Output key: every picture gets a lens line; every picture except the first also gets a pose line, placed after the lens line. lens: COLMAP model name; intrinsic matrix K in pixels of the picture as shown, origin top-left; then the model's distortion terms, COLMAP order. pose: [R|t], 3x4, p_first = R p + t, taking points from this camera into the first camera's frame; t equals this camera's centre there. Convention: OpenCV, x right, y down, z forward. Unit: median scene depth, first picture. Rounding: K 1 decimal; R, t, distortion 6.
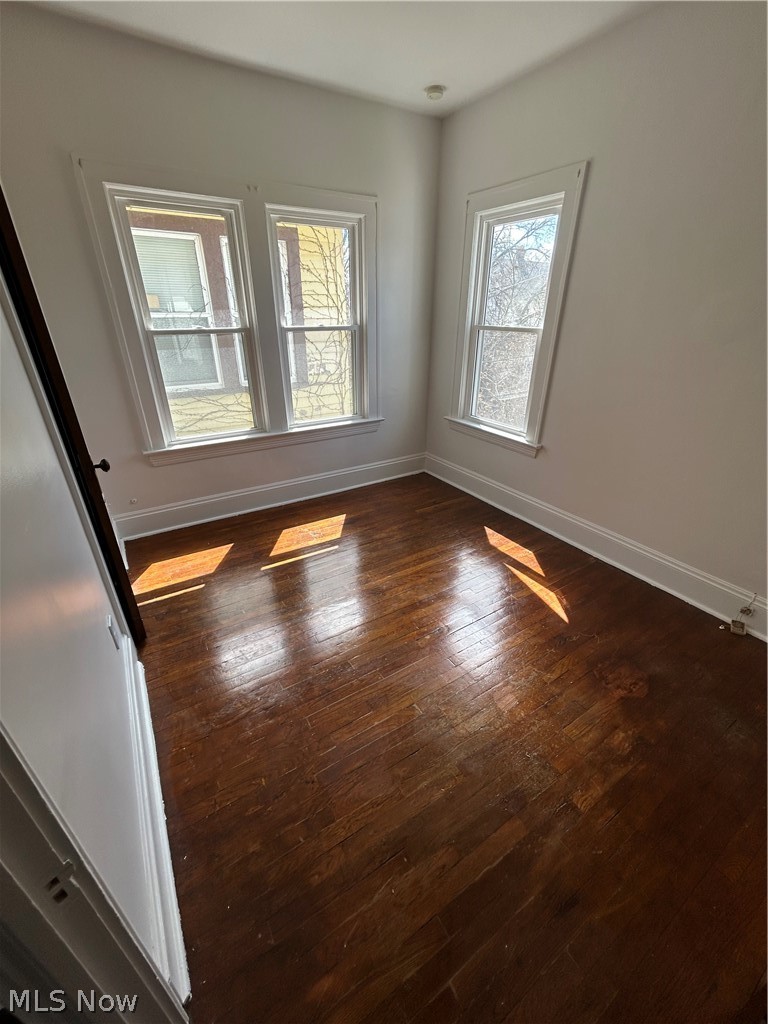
lens RADIAL K [[412.6, 0, 389.5], [0, 412.6, 513.6], [0, 0, 1]] dist [-0.001463, 0.000166]
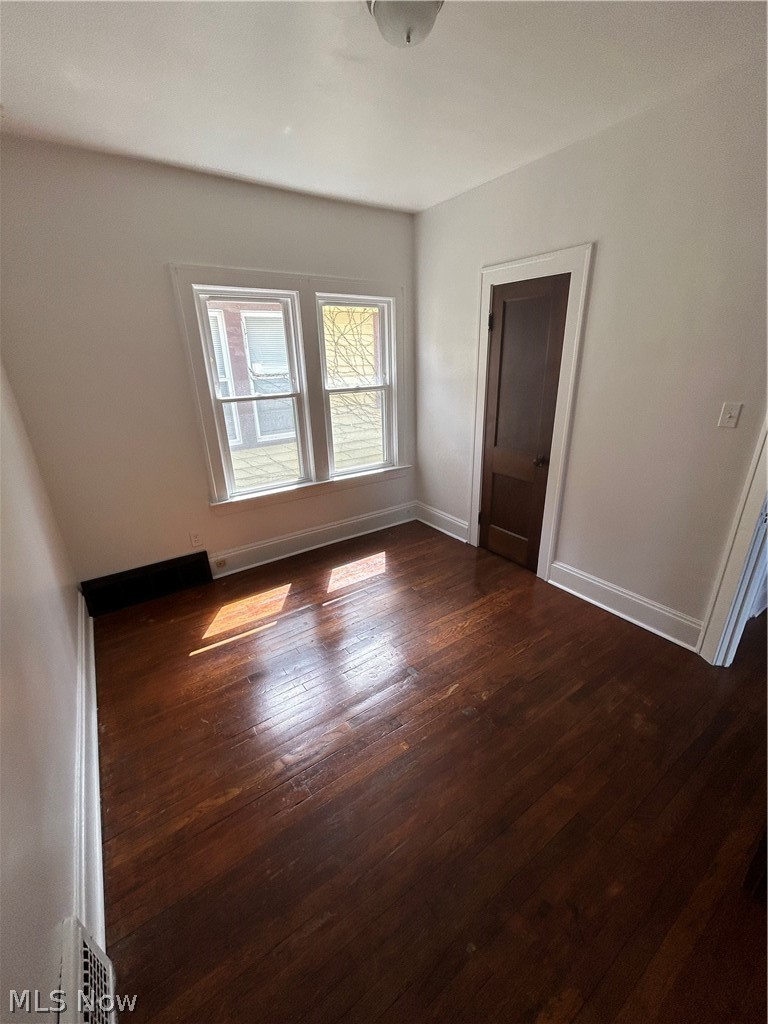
lens RADIAL K [[412.6, 0, 381.7], [0, 412.6, 508.2], [0, 0, 1]] dist [-0.001463, 0.000166]
pose [[0.997315, -0.065870, 0.032014, -0.162553], [0.069783, 0.987339, -0.142447, 0.046229], [-0.022225, 0.144299, 0.989285, -0.091617]]
